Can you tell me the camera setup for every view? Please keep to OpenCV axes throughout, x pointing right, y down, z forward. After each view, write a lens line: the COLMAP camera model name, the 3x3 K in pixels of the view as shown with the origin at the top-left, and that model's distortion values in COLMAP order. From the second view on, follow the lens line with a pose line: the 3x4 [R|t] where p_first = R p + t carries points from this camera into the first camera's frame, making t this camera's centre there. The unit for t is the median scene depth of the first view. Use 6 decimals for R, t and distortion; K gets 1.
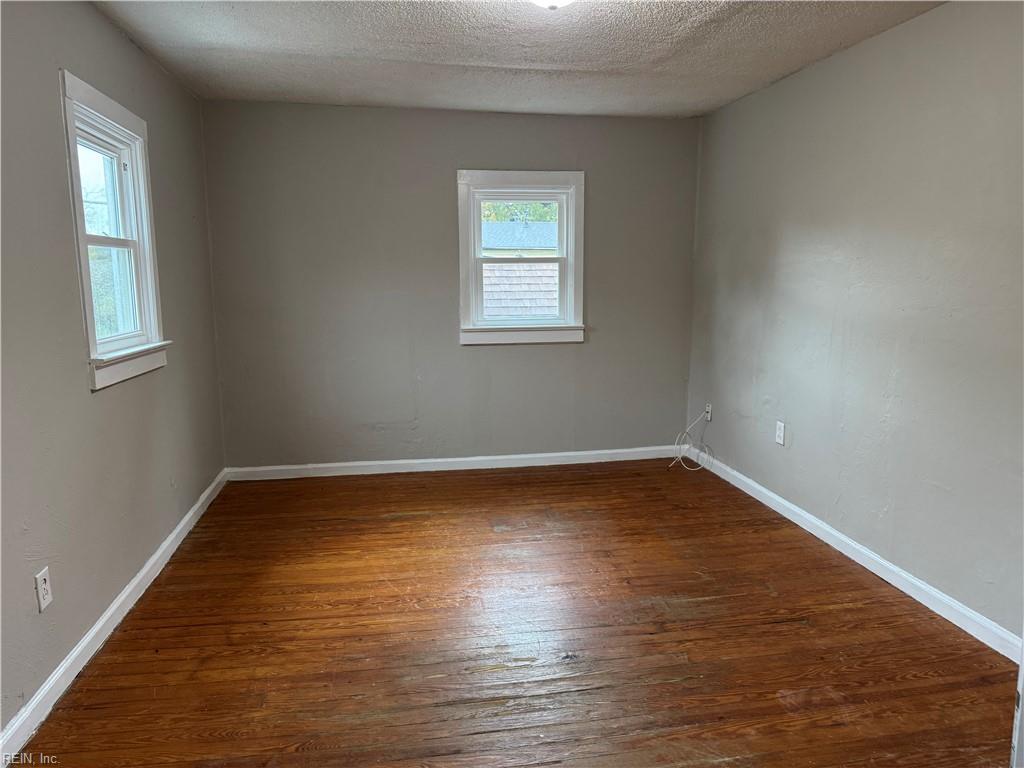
lens RADIAL K [[728.1, 0, 509.0], [0, 728.1, 382.0], [0, 0, 1]] dist [-0.005441, -0.004373]
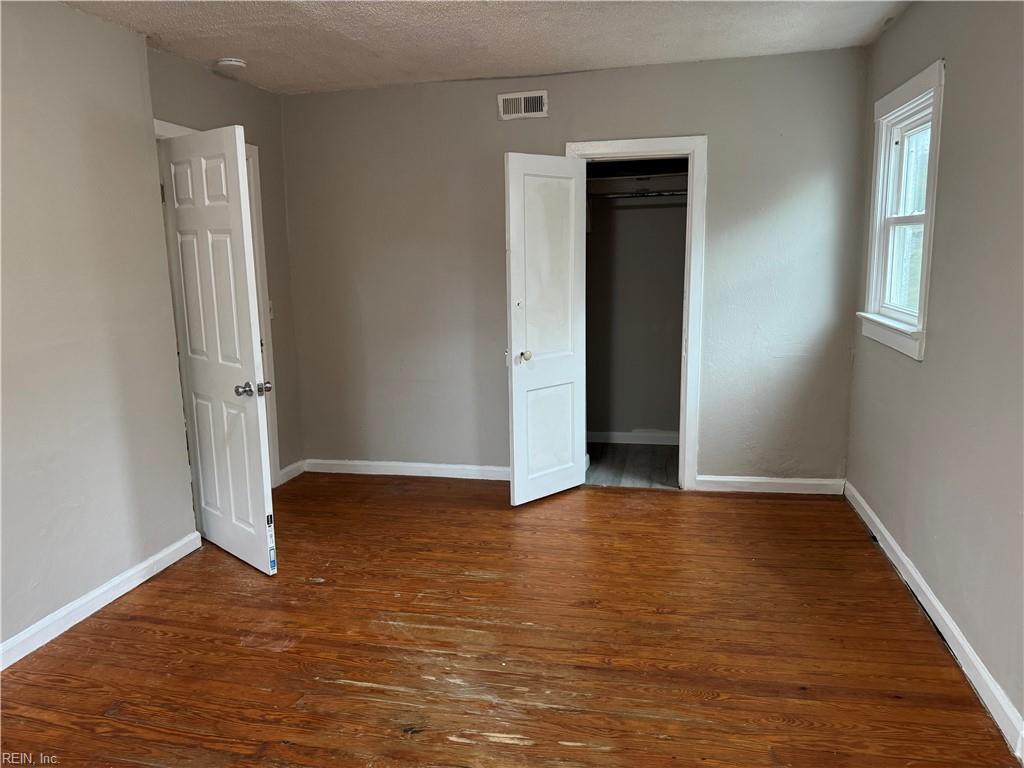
lens RADIAL K [[728.1, 0, 512.2], [0, 728.1, 381.6], [0, 0, 1]] dist [-0.005441, -0.004373]
pose [[-0.926396, -0.041604, 0.374246, -0.354194], [0.086376, 0.943898, 0.318741, -0.285541], [-0.366511, 0.327606, -0.870829, 1.717635]]
